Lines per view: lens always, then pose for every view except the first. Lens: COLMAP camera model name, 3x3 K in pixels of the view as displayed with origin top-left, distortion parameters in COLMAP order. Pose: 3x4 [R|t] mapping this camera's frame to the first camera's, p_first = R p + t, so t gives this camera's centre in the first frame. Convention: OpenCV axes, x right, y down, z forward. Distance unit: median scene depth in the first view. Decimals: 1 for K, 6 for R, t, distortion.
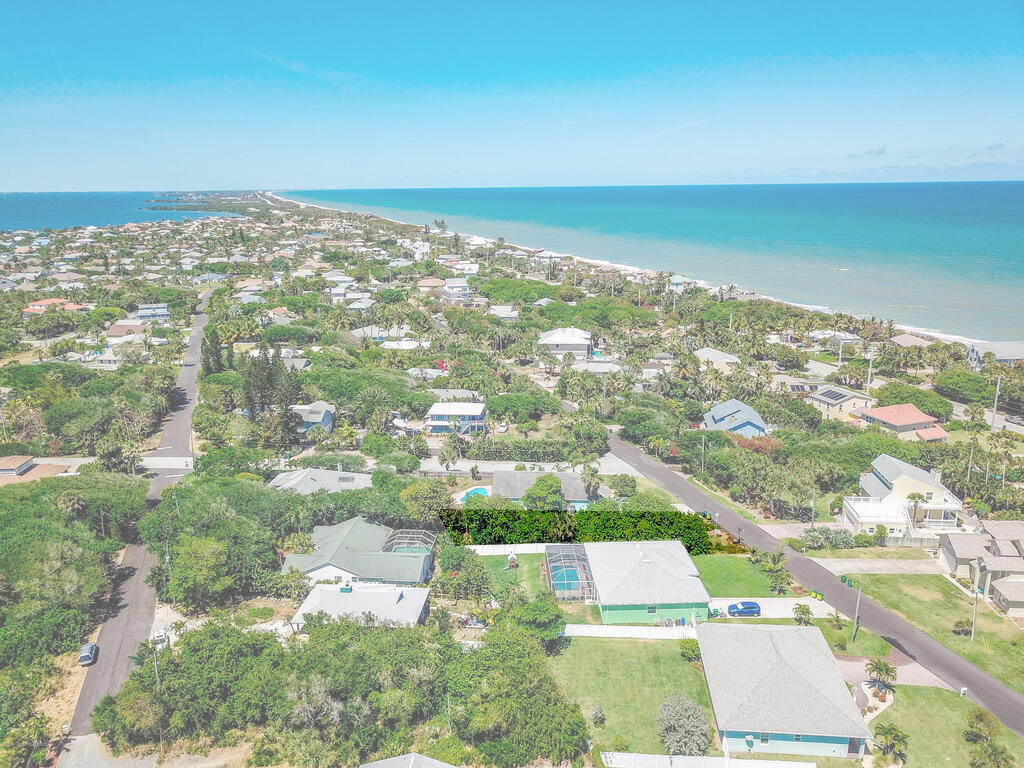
lens RADIAL K [[773.3, 0, 512.0], [0, 773.3, 384.0], [0, 0, 1]] dist [-0.005089, 0.012974]
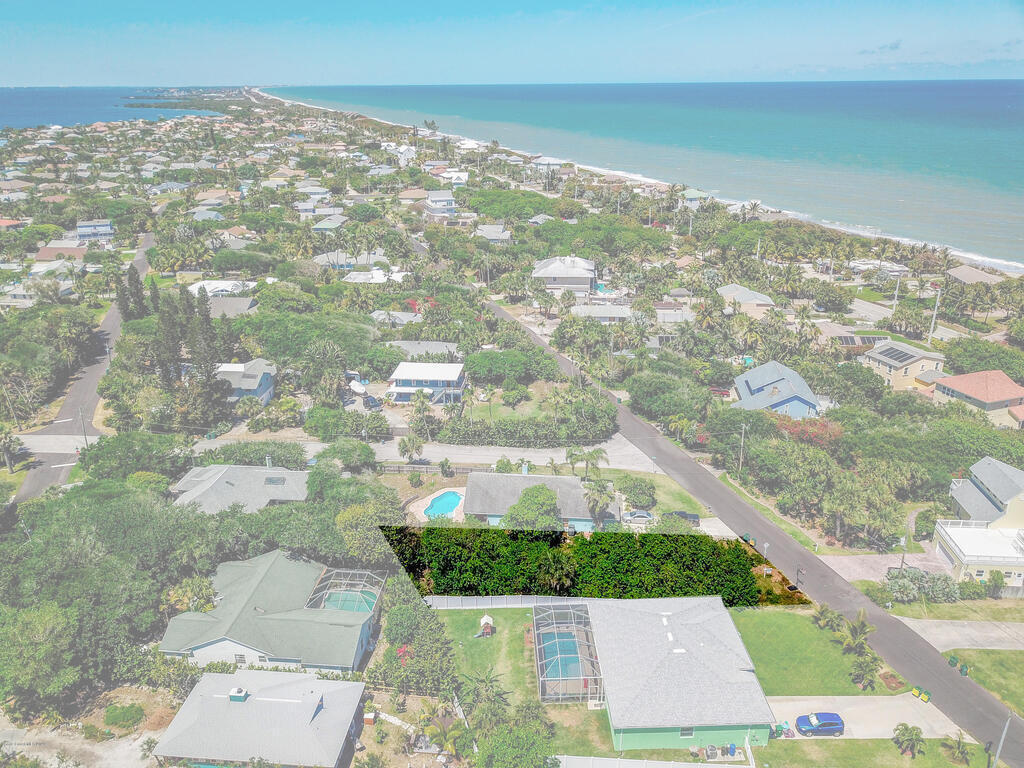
lens RADIAL K [[773.3, 0, 512.0], [0, 773.3, 384.0], [0, 0, 1]] dist [-0.005089, 0.012974]
pose [[0.999991, 0.002880, 0.003261, 0.013395], [-0.003252, 0.992690, 0.120652, -0.051439], [-0.002890, -0.120661, 0.992690, 0.201430]]
